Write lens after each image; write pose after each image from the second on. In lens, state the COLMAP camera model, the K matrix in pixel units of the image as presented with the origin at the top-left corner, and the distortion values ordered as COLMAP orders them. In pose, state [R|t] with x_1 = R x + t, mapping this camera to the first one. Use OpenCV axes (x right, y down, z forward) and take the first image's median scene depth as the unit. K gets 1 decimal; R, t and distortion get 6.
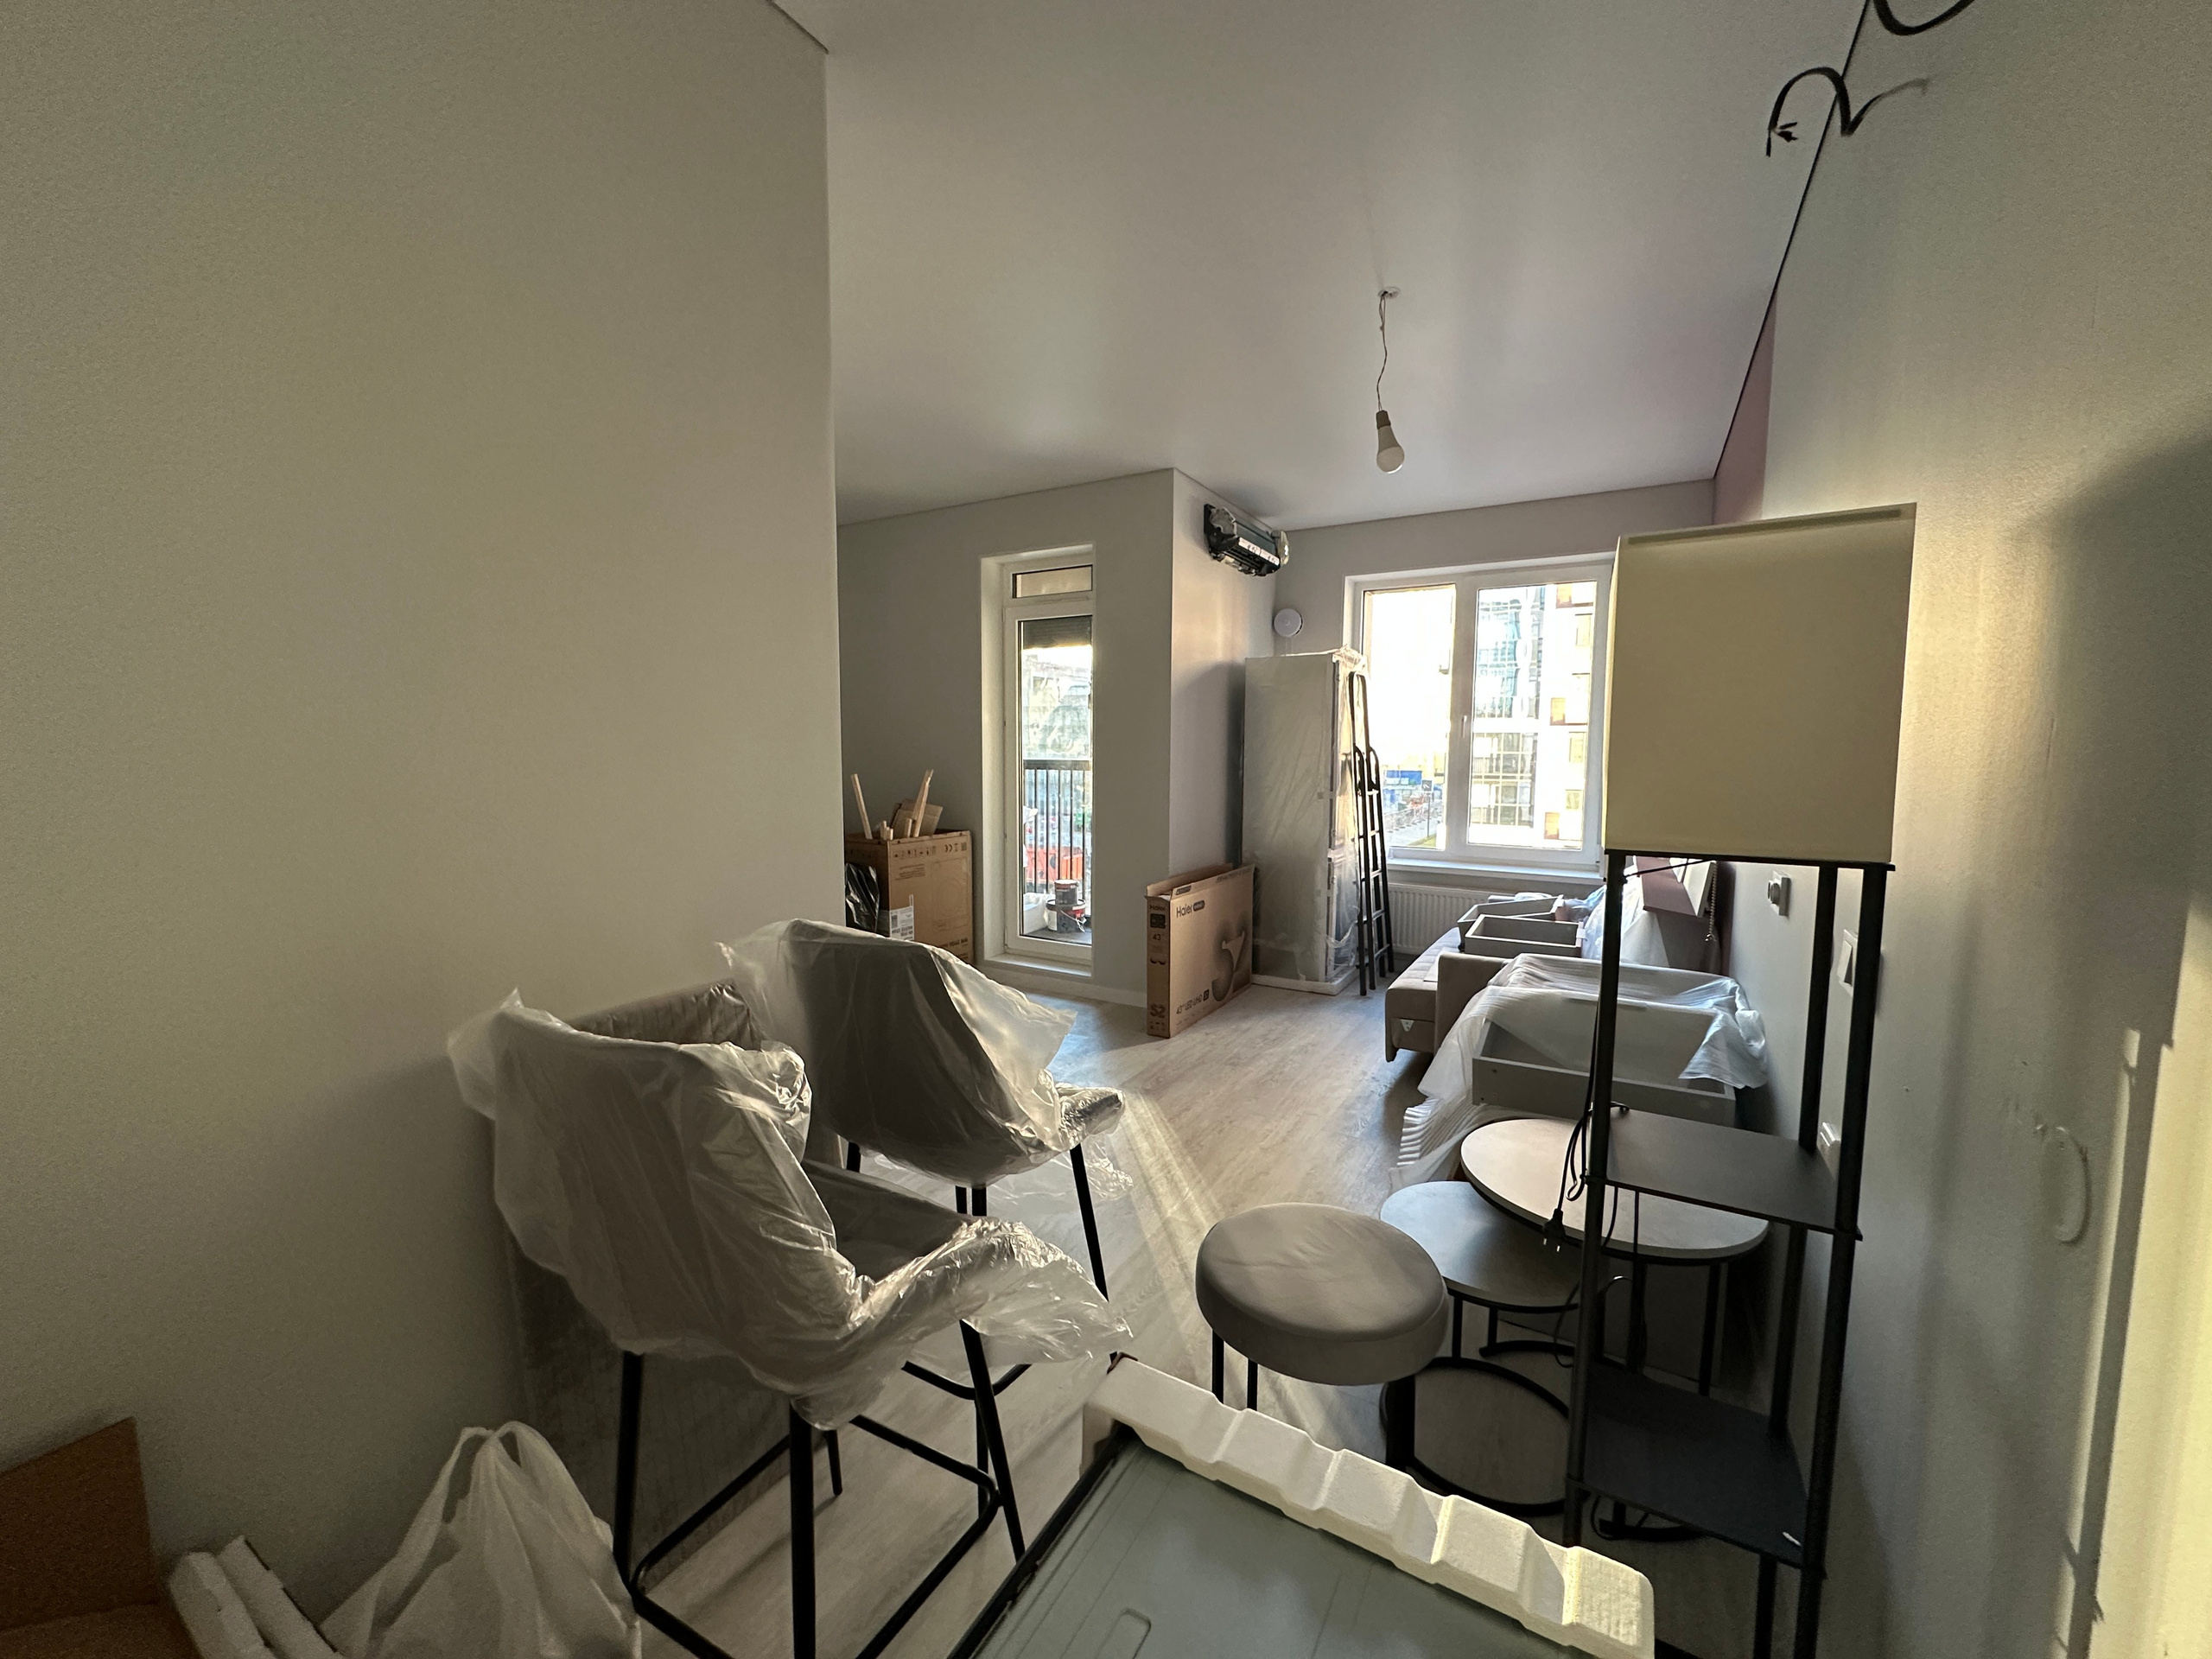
lens RADIAL K [[886.3, 0, 1106.0], [0, 886.3, 829.5], [0, 0, 1]] dist [0.001254, 0.000127]
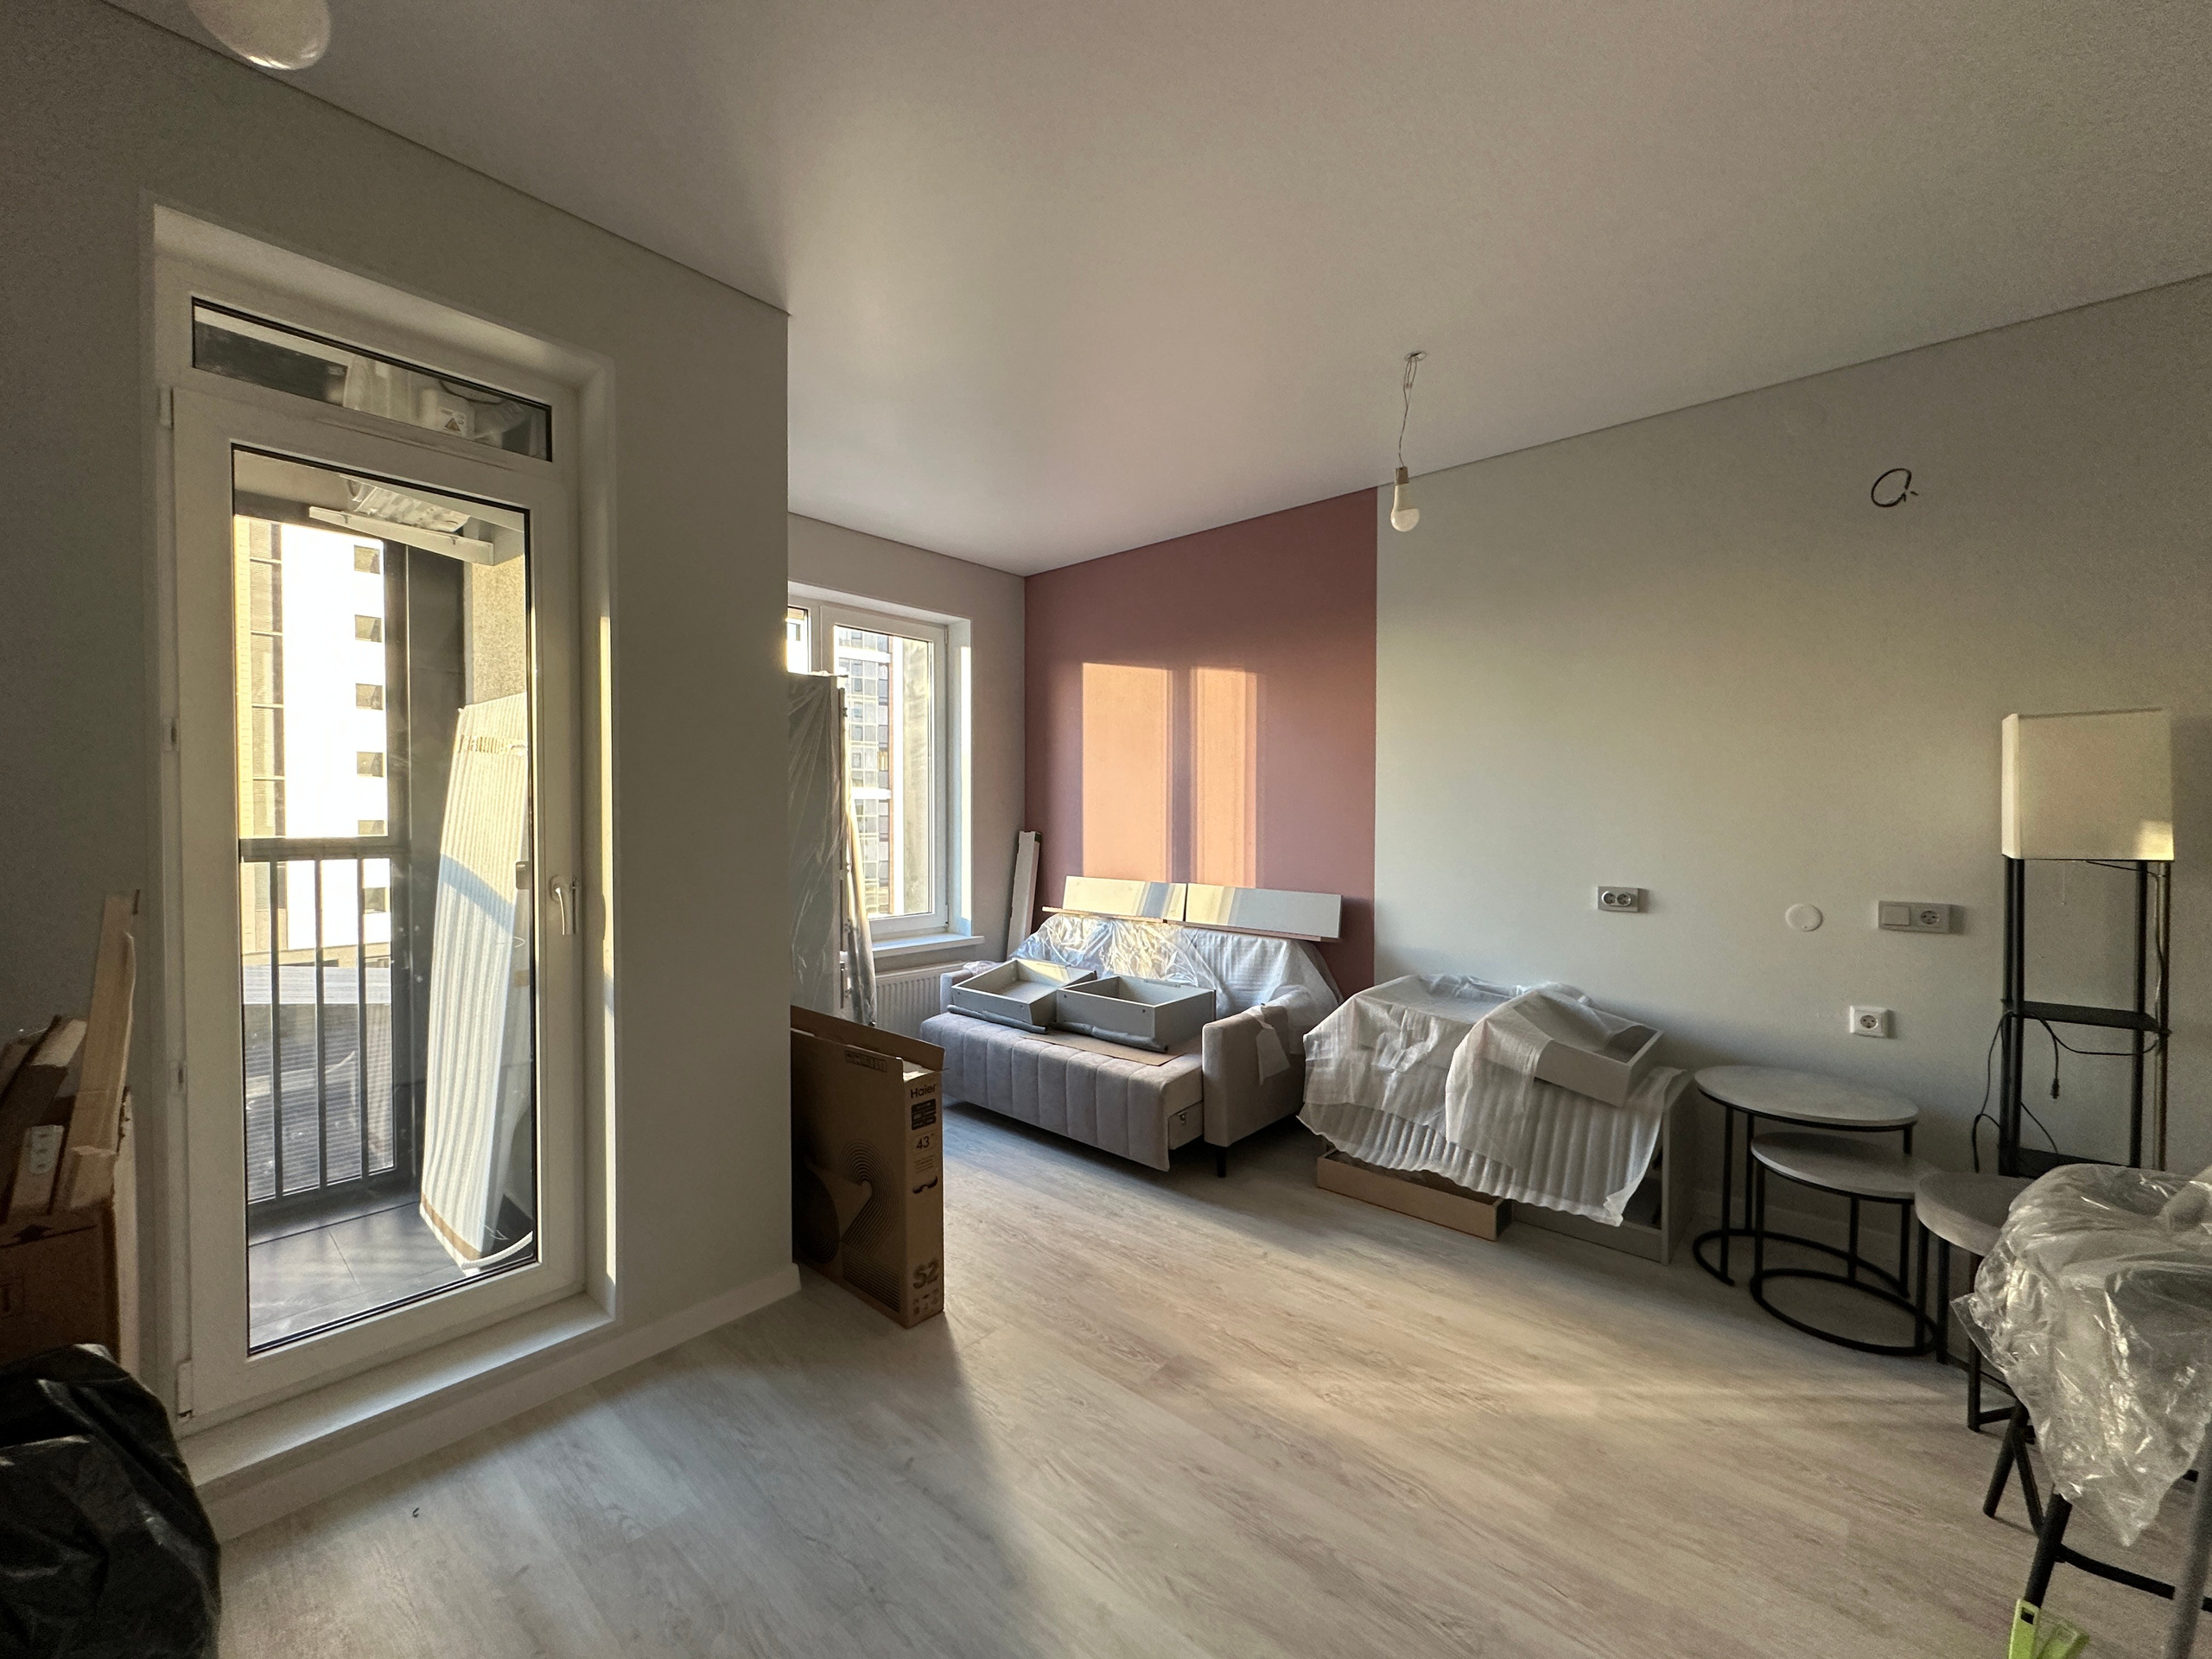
lens RADIAL K [[886.3, 0, 1106.0], [0, 886.3, 829.5], [0, 0, 1]] dist [0.001254, 0.000127]
pose [[0.192415, -0.025292, 0.980988, -0.284900], [0.089664, 0.995939, 0.008090, -0.044057], [-0.977209, 0.086403, 0.193901, 0.458882]]
